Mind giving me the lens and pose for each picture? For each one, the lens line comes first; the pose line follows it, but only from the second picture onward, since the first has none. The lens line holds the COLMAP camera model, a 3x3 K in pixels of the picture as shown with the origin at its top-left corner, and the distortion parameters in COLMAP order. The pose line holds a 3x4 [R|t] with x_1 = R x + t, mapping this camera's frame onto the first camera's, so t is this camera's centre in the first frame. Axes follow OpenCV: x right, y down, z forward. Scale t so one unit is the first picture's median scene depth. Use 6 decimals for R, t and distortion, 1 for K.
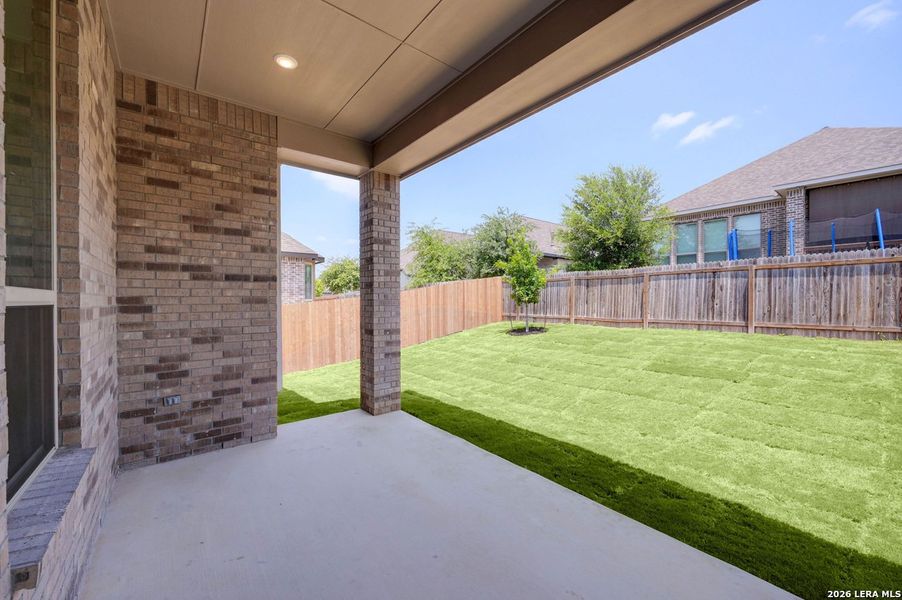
lens RADIAL K [[360.0, 0, 452.8], [0, 360.0, 301.4], [0, 0, 1]] dist [-0.000086, -0.000478]
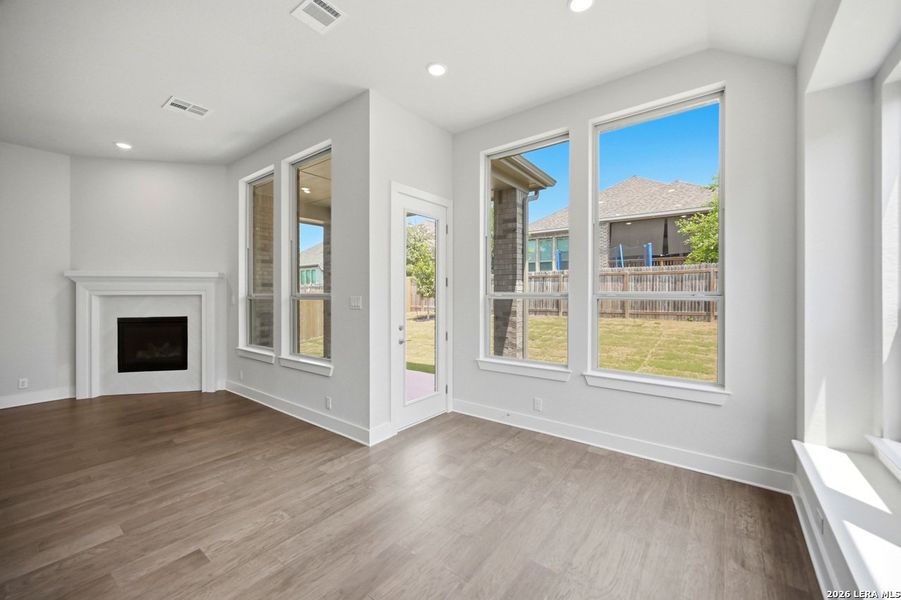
lens RADIAL K [[359.6, 0, 450.2], [0, 359.6, 293.8], [0, 0, 1]] dist [-0.000086, -0.000478]
pose [[0.972809, 0.000954, 0.231606, -0.026282], [0.000607, 0.999978, -0.006669, -0.000991], [-0.231608, 0.006628, 0.972787, -0.338409]]
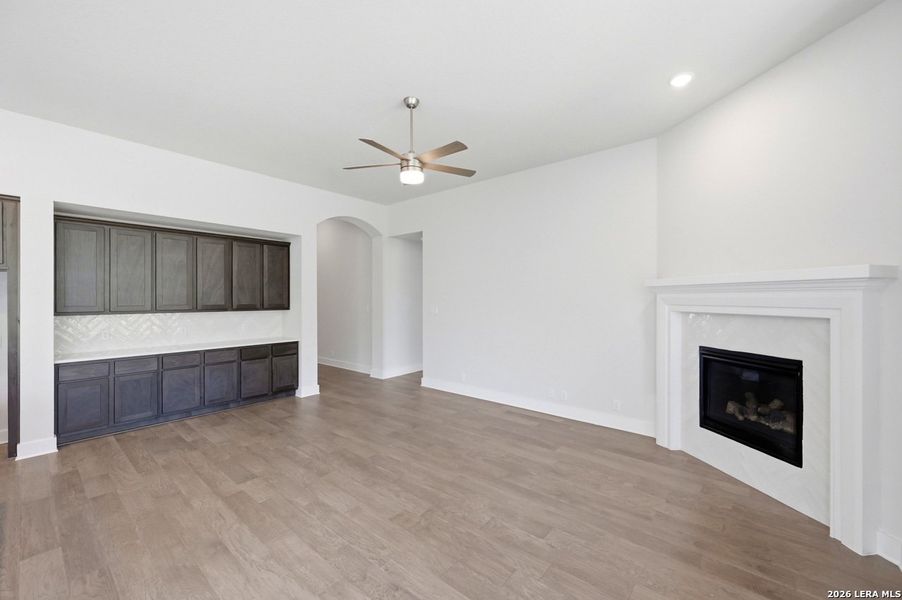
lens RADIAL K [[360.0, 0, 451.3], [0, 360.0, 299.4], [0, 0, 1]] dist [-0.000086, -0.000478]
pose [[0.187948, 0.004575, -0.982168, -0.064927], [-0.007698, 0.999965, 0.003185, -0.012201], [0.982149, 0.006963, 0.187976, -0.080943]]
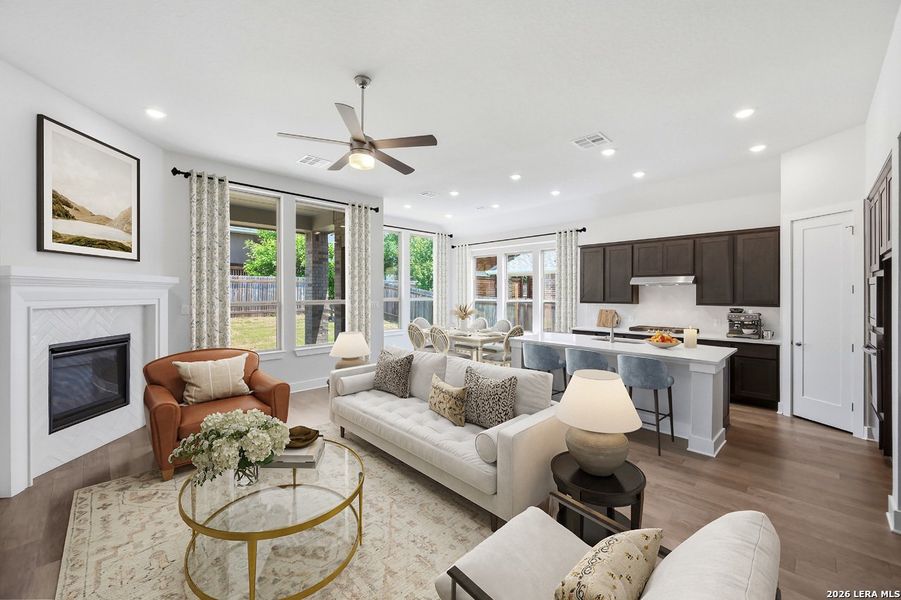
lens RADIAL K [[360.9, 0, 454.0], [0, 360.9, 294.2], [0, 0, 1]] dist [-0.002387, -0.000301]
pose [[-0.100278, 0.003308, 0.994954, -0.606614], [0.009008, 0.999957, -0.002417, -0.009585], [-0.994919, 0.008720, -0.100303, -0.098177]]
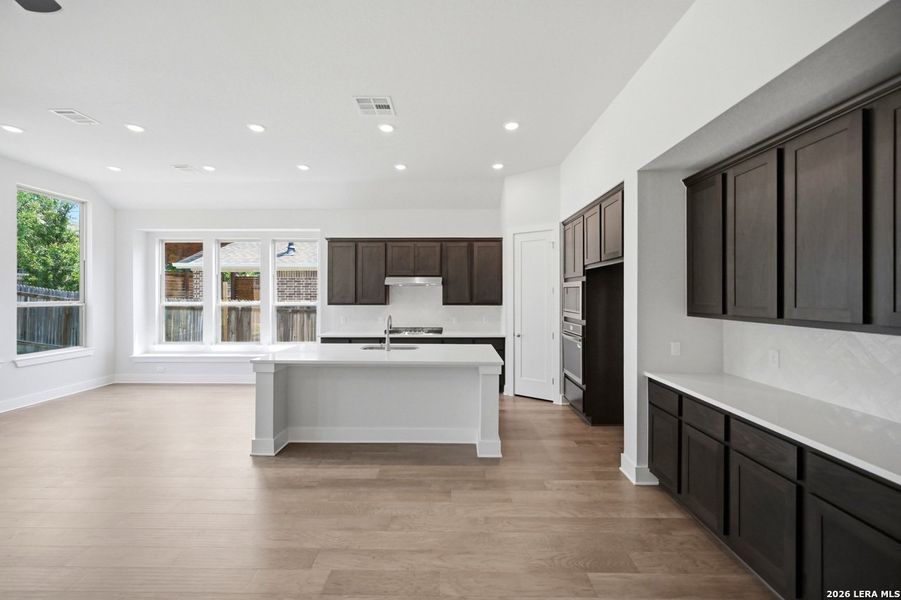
lens RADIAL K [[359.6, 0, 447.8], [0, 359.6, 292.8], [0, 0, 1]] dist [-0.000086, -0.000478]
pose [[-0.764180, 0.009091, 0.644938, -0.494182], [0.009479, 0.999951, -0.002864, -0.009006], [-0.644933, 0.003924, -0.764229, -0.086724]]
